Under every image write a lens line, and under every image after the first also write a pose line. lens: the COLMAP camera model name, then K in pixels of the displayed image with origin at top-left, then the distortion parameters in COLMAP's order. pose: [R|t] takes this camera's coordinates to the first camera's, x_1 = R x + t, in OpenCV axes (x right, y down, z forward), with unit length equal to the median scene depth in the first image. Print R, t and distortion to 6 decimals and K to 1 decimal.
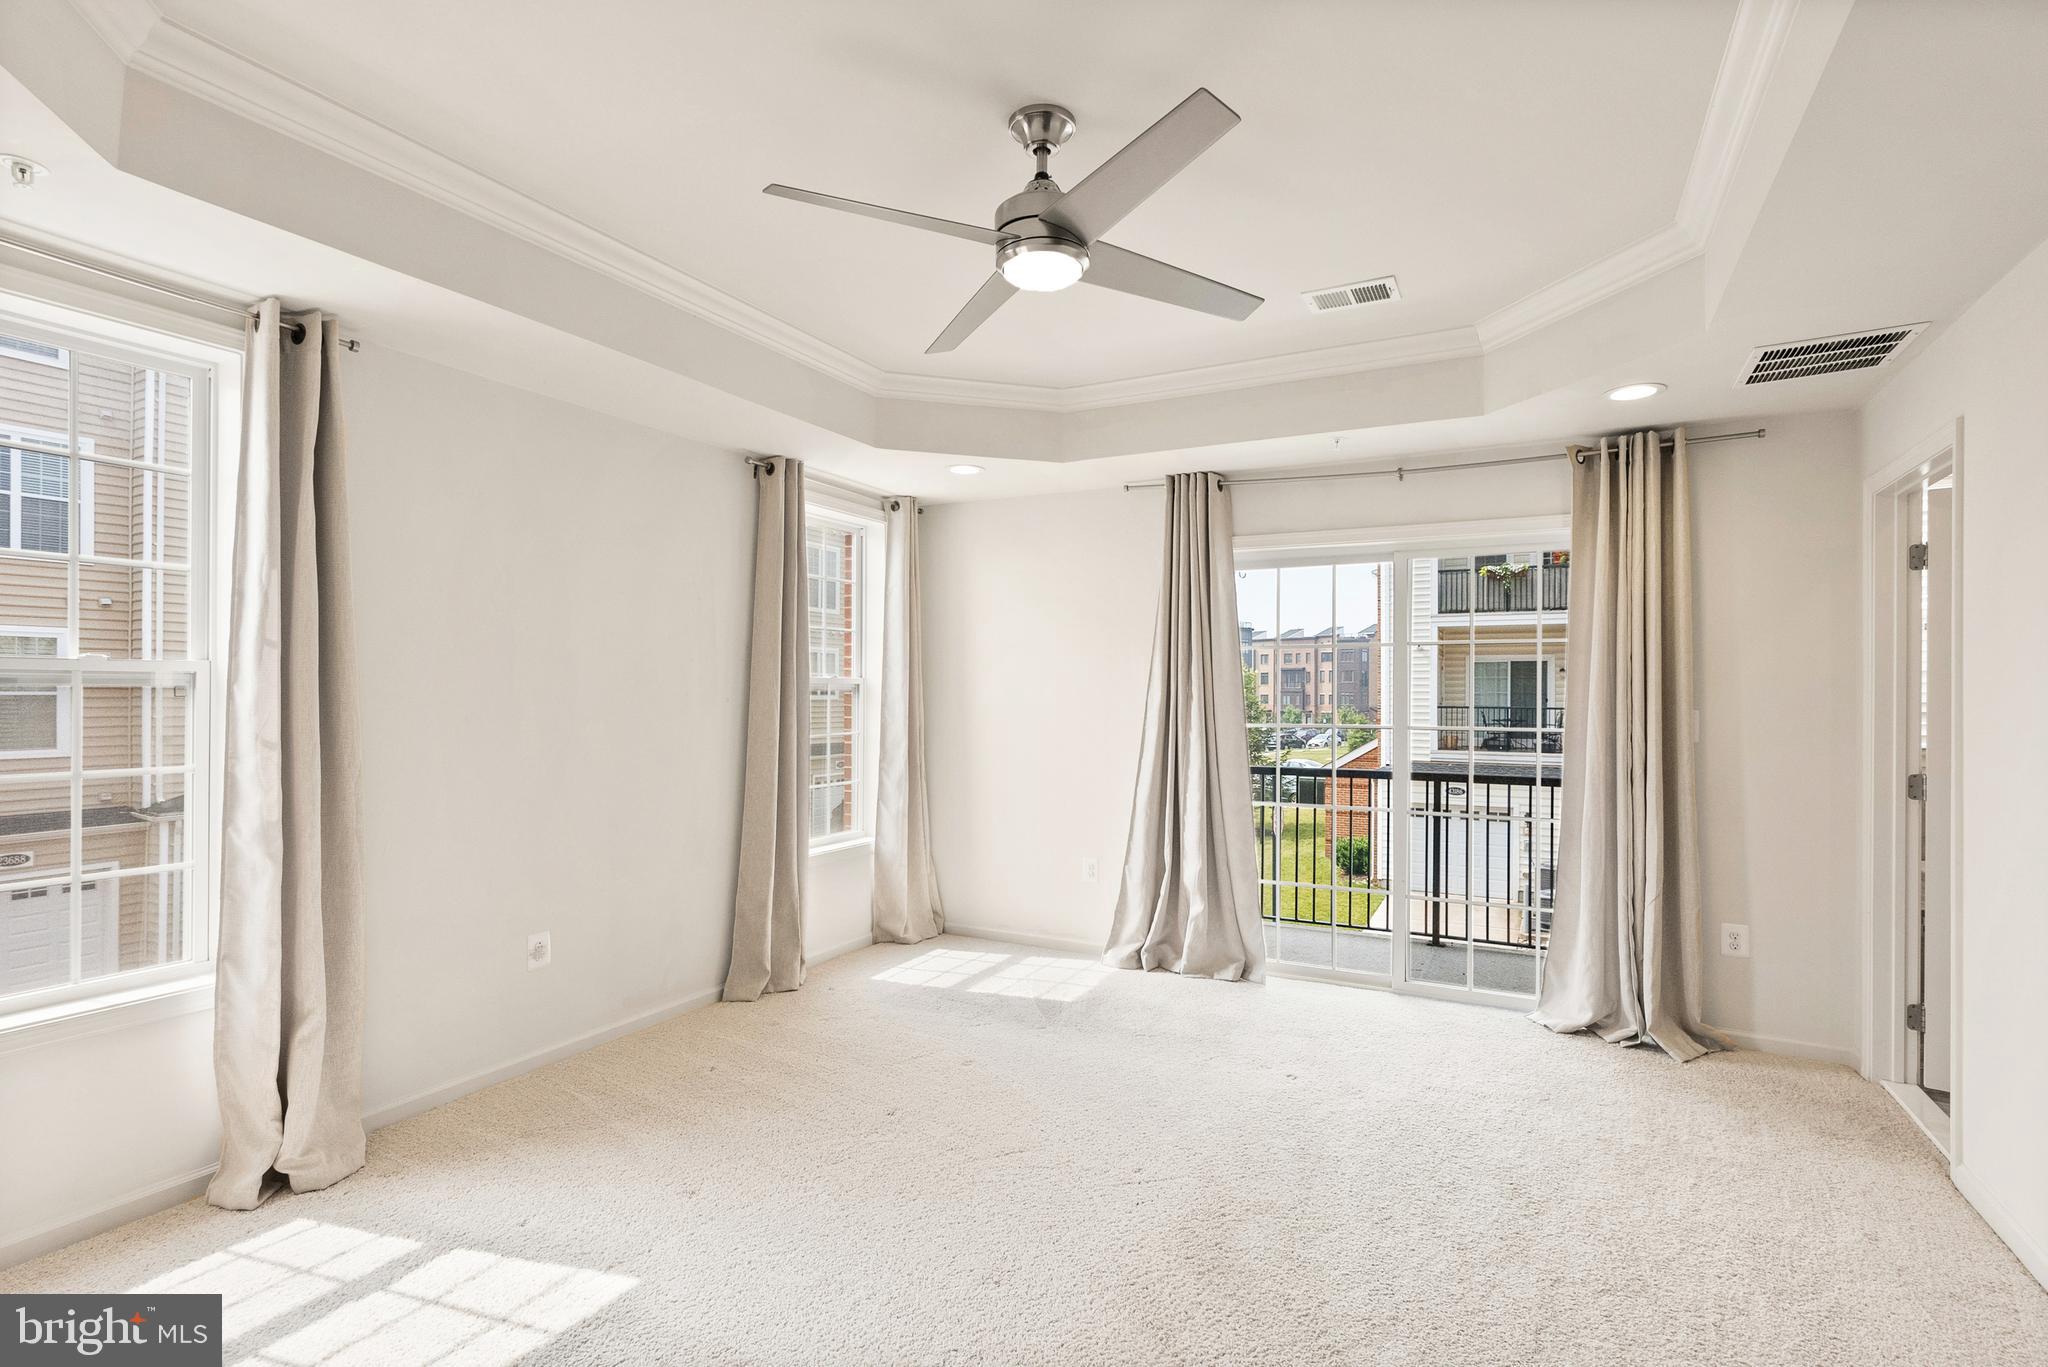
lens RADIAL K [[964.4, 0, 1020.8], [0, 964.4, 693.2], [0, 0, 1]] dist [-0.000398, 0.000373]
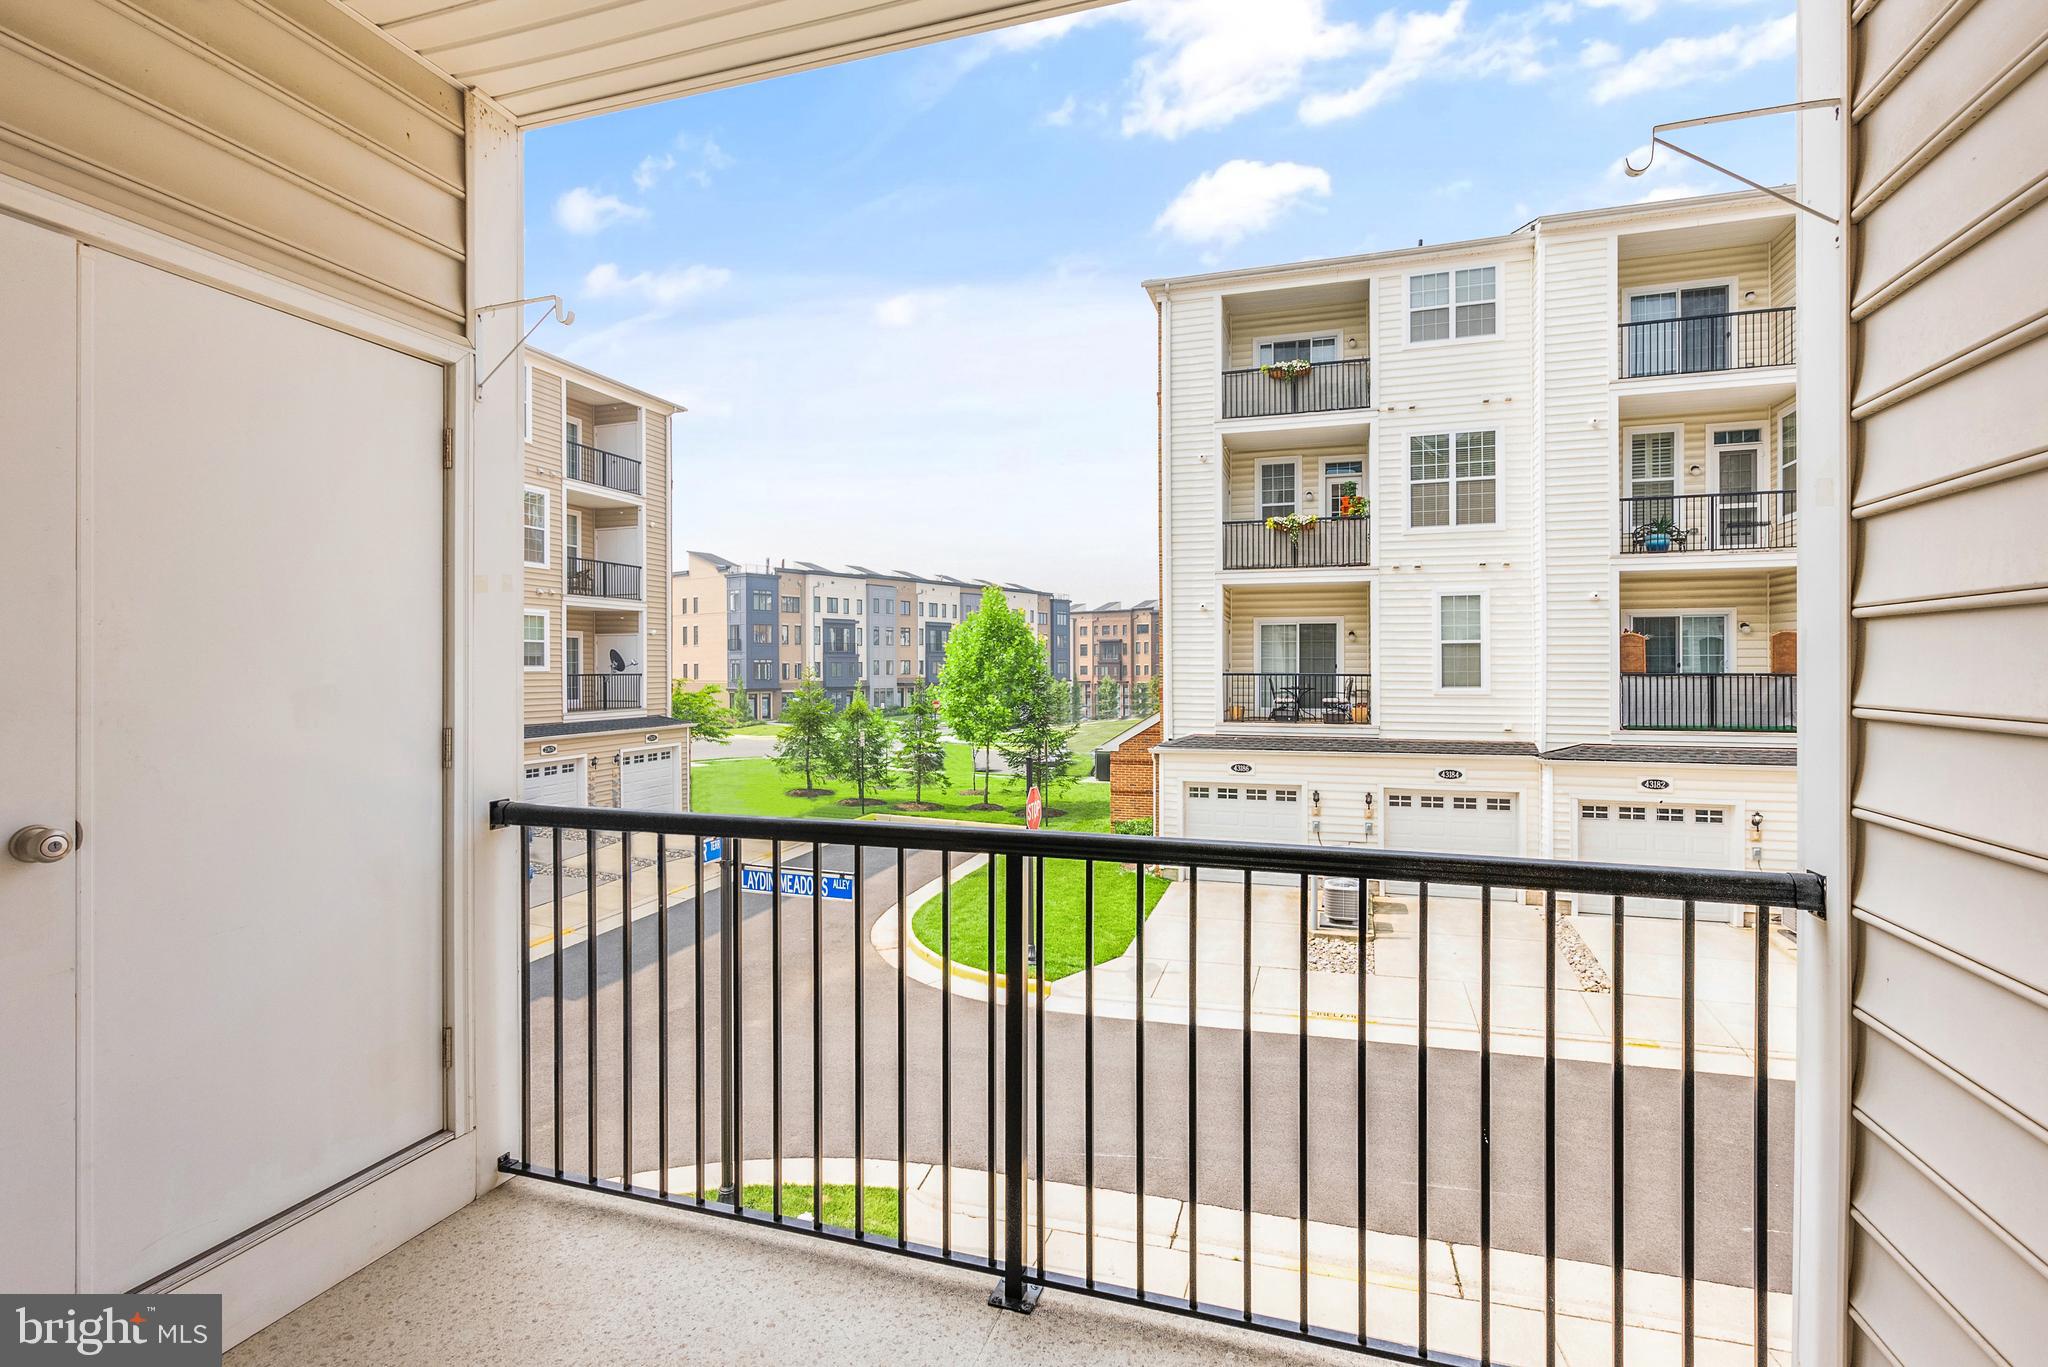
lens RADIAL K [[946.2, 0, 1020.9], [0, 946.2, 680.3], [0, 0, 1]] dist [0.001479, 0.000991]
pose [[0.984998, -0.009309, 0.172312, 0.486260], [0.006742, 0.999857, 0.015479, 0.024870], [-0.172432, -0.014085, 0.984921, 0.842236]]
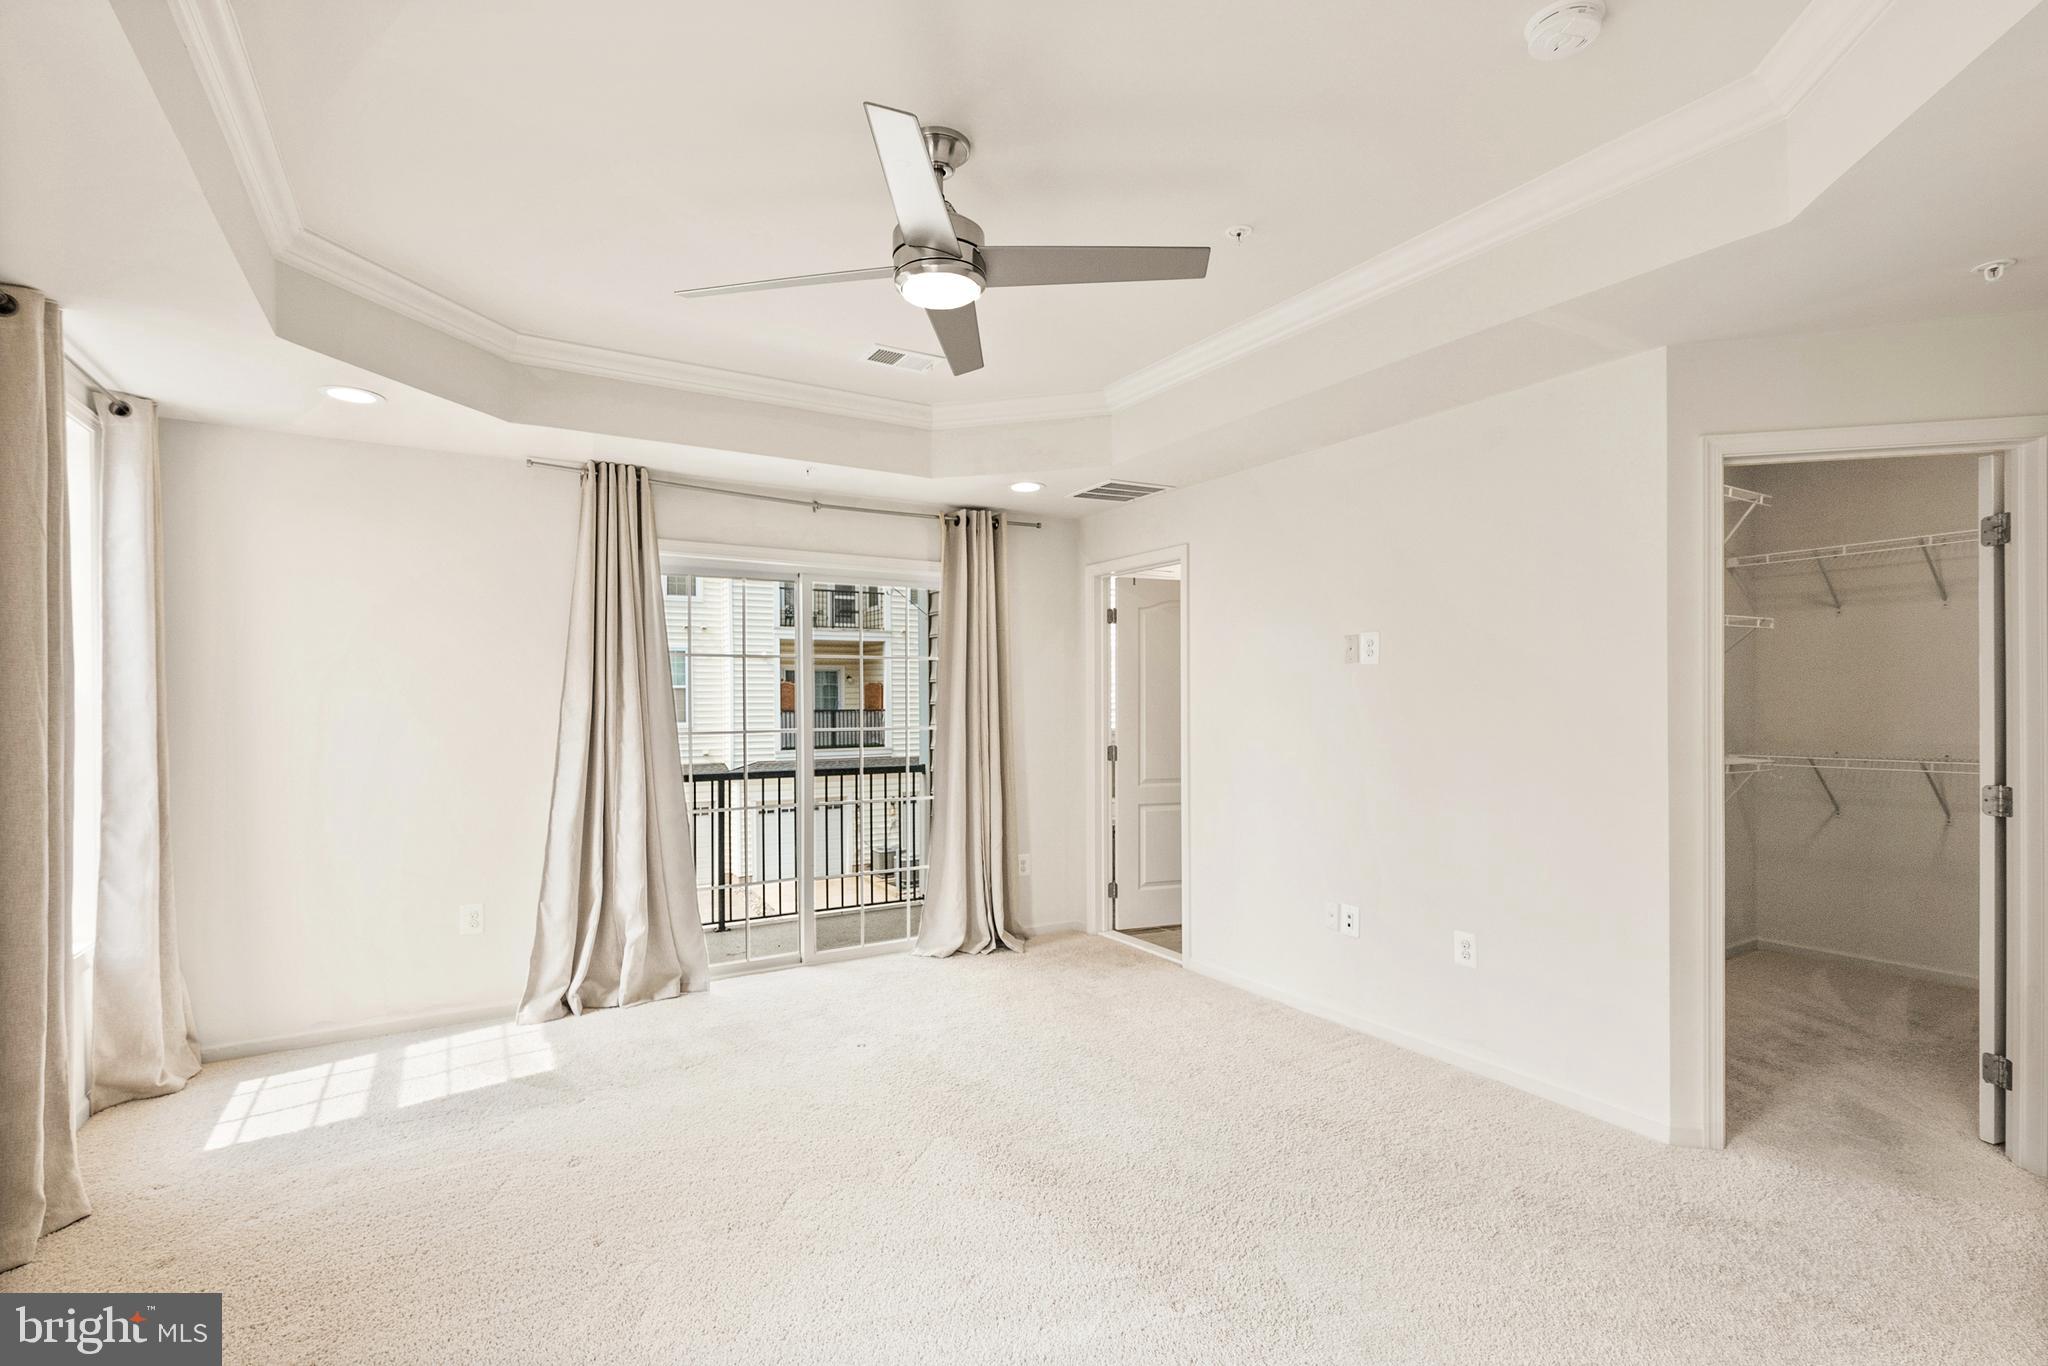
lens RADIAL K [[944.2, 0, 1017.4], [0, 944.2, 705.1], [0, 0, 1]] dist [0.000345, 0.000326]
pose [[0.521387, -0.012840, 0.853224, -0.398118], [0.007817, 0.999917, 0.010271, -0.003290], [-0.853284, 0.001314, 0.521444, 0.202556]]
